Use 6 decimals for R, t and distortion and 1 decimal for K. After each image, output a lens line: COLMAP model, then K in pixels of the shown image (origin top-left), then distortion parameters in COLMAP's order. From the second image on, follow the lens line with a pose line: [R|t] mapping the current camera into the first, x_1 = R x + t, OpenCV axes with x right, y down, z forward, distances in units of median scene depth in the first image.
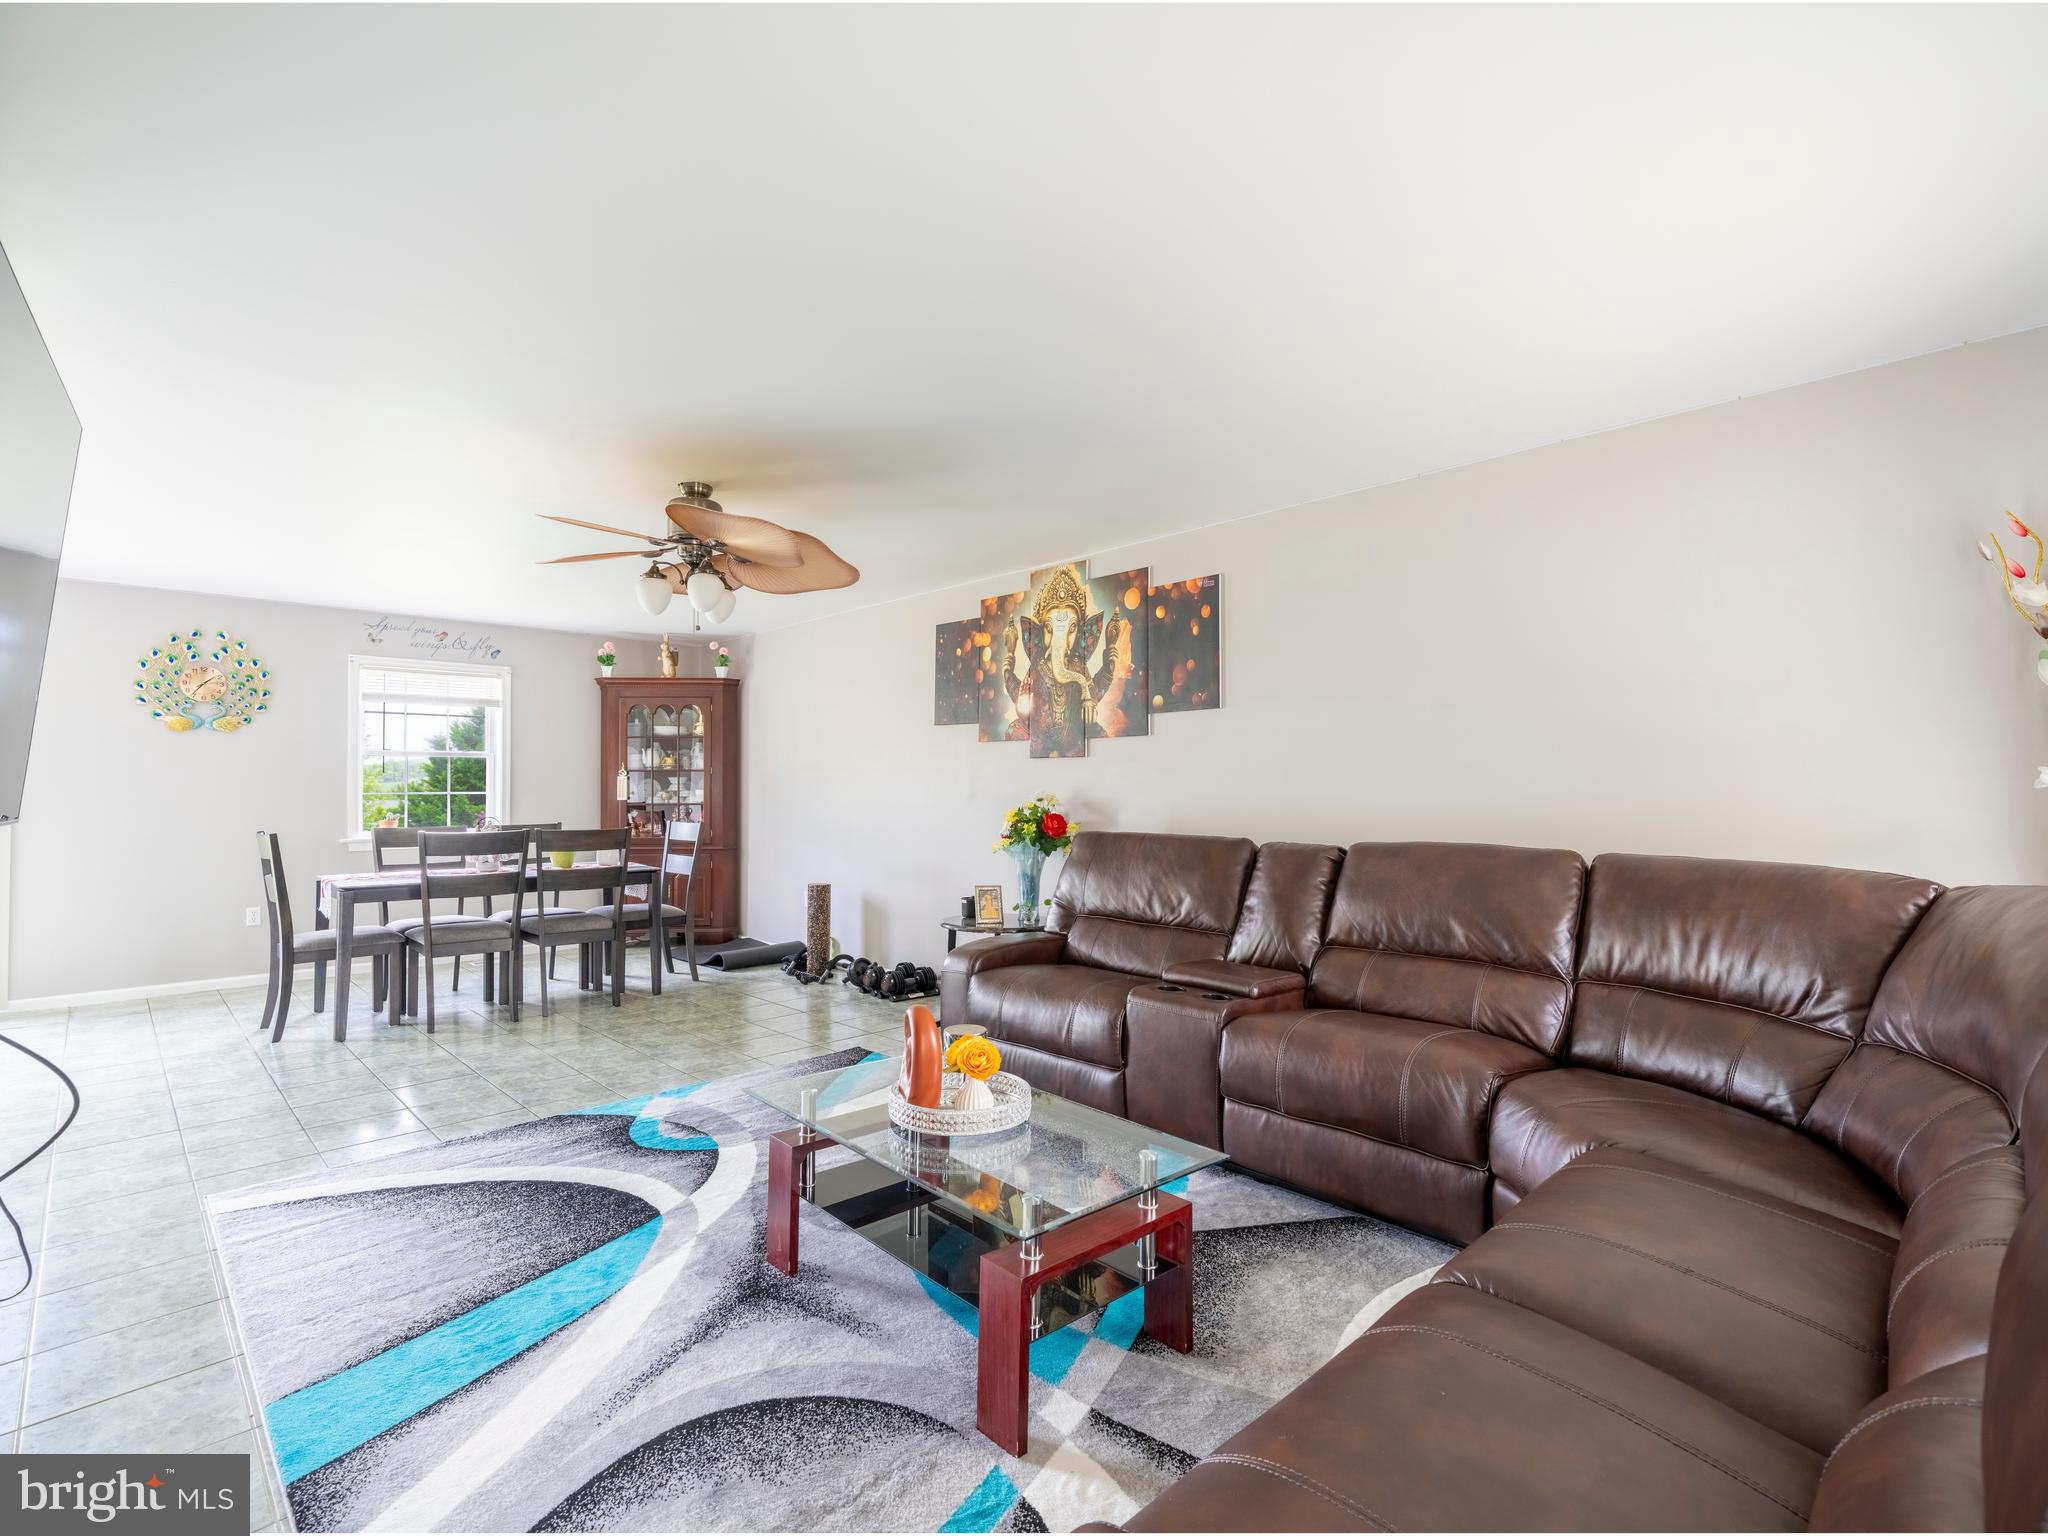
lens RADIAL K [[946.3, 0, 1018.6], [0, 946.3, 772.2], [0, 0, 1]] dist [0.001457, -0.000021]
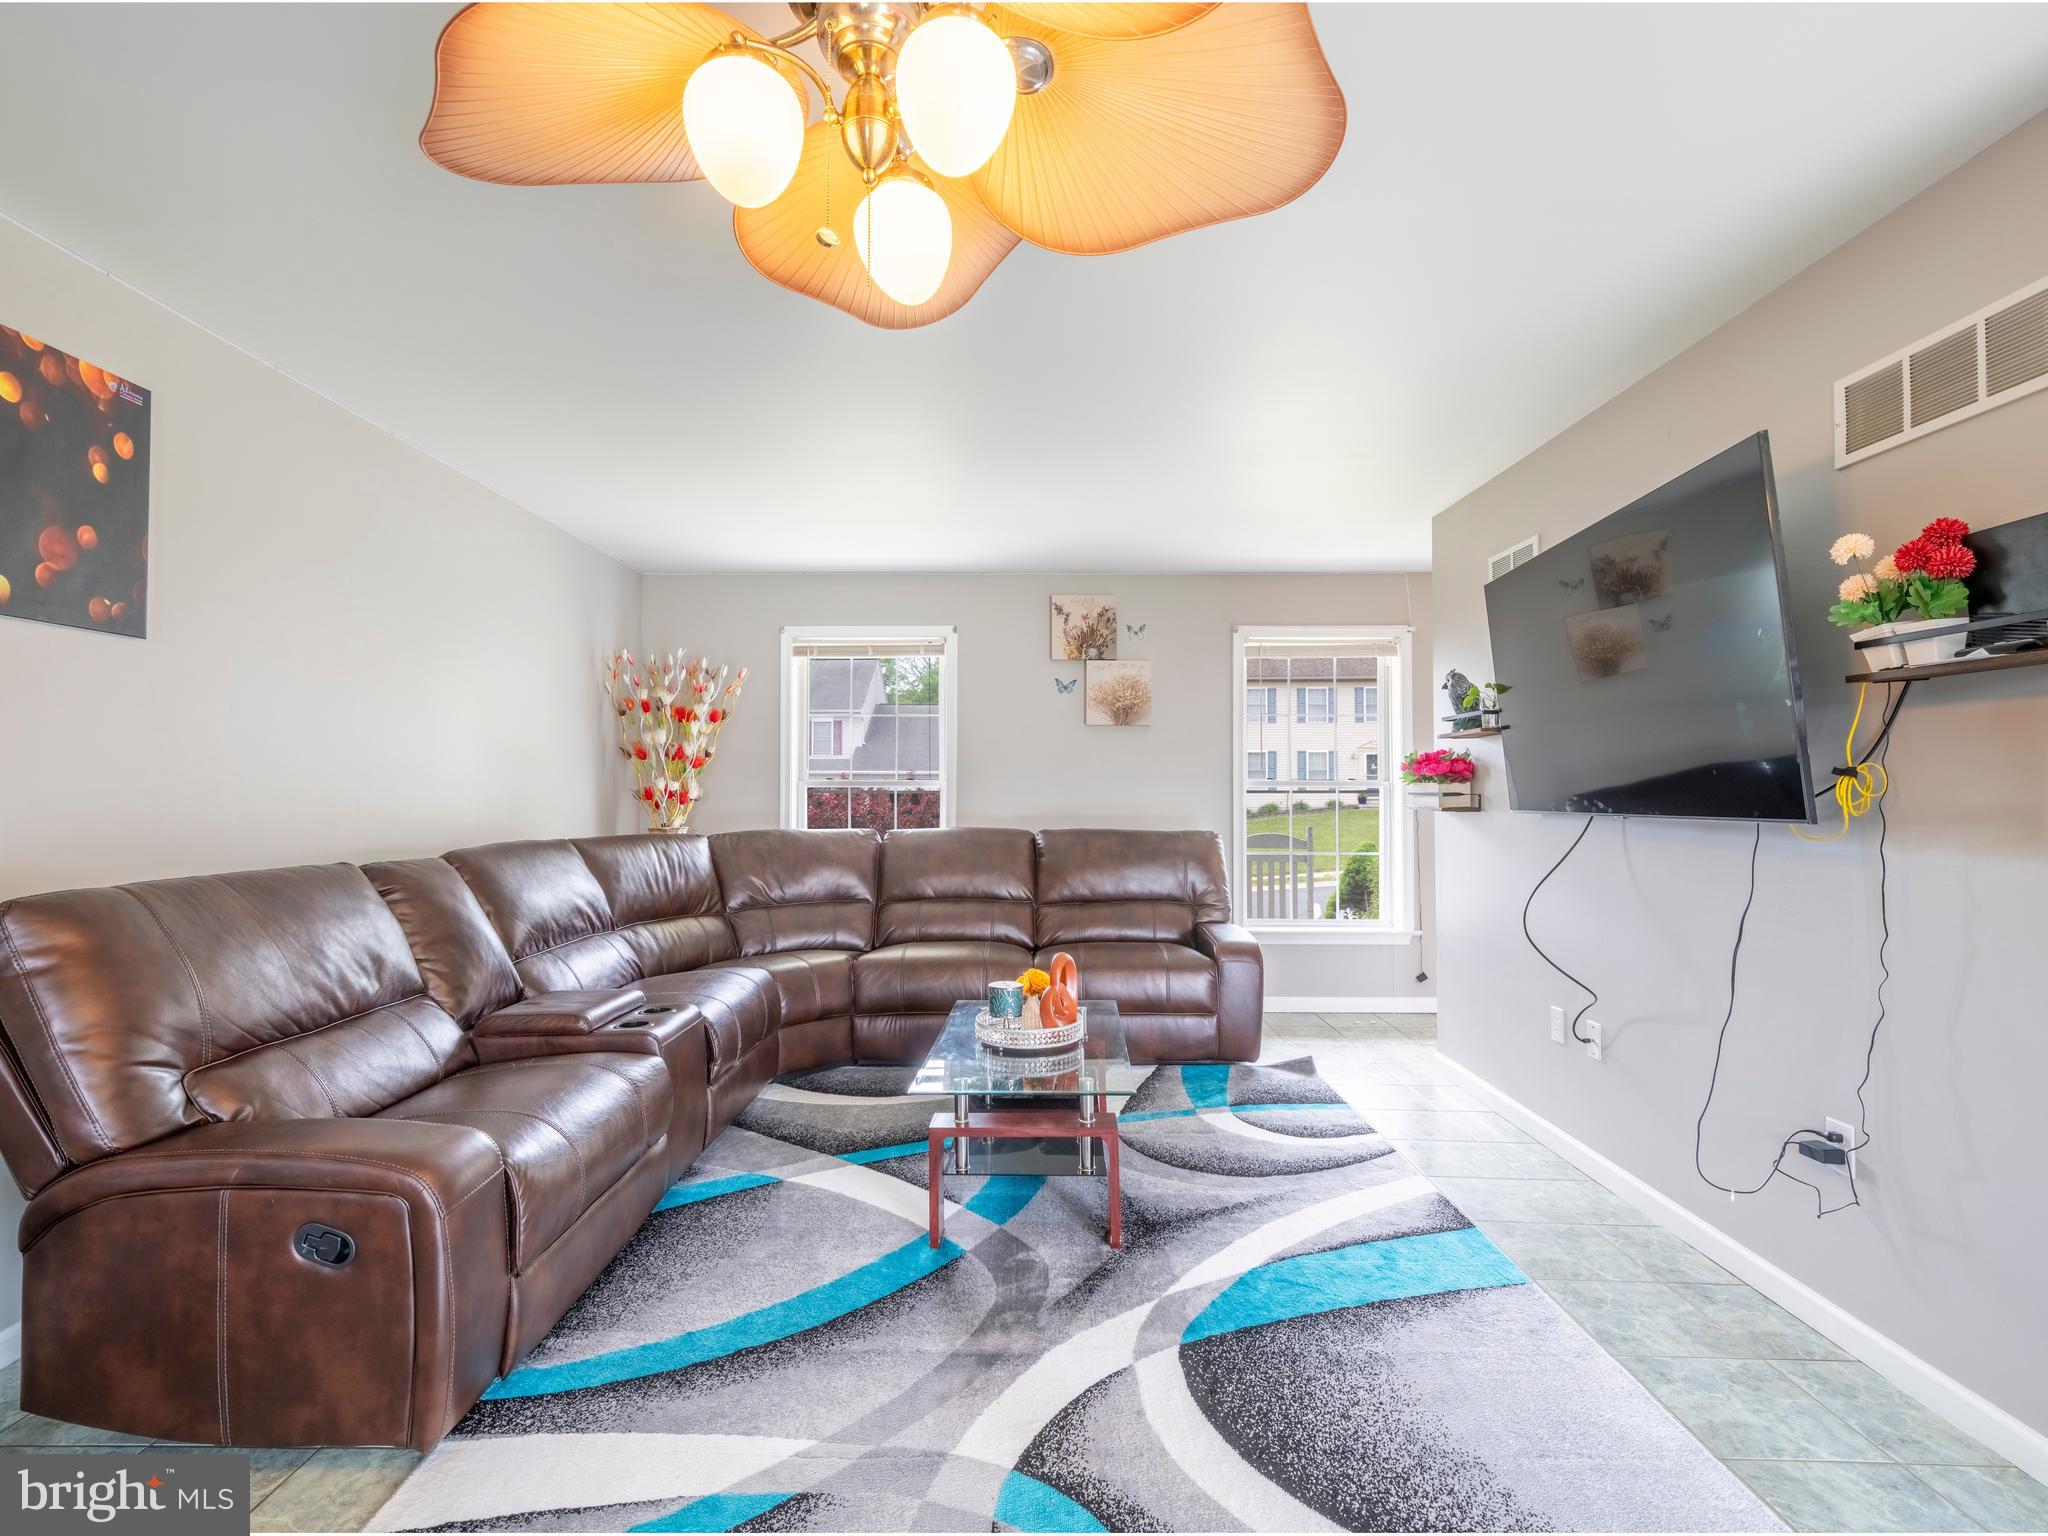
lens RADIAL K [[946.3, 0, 1018.6], [0, 946.3, 772.2], [0, 0, 1]] dist [0.001457, -0.000021]
pose [[-0.707402, 0.012670, 0.706697, -0.915928], [-0.011275, 0.999510, -0.029206, 0.032177], [-0.706721, -0.028628, -0.706913, 1.812418]]
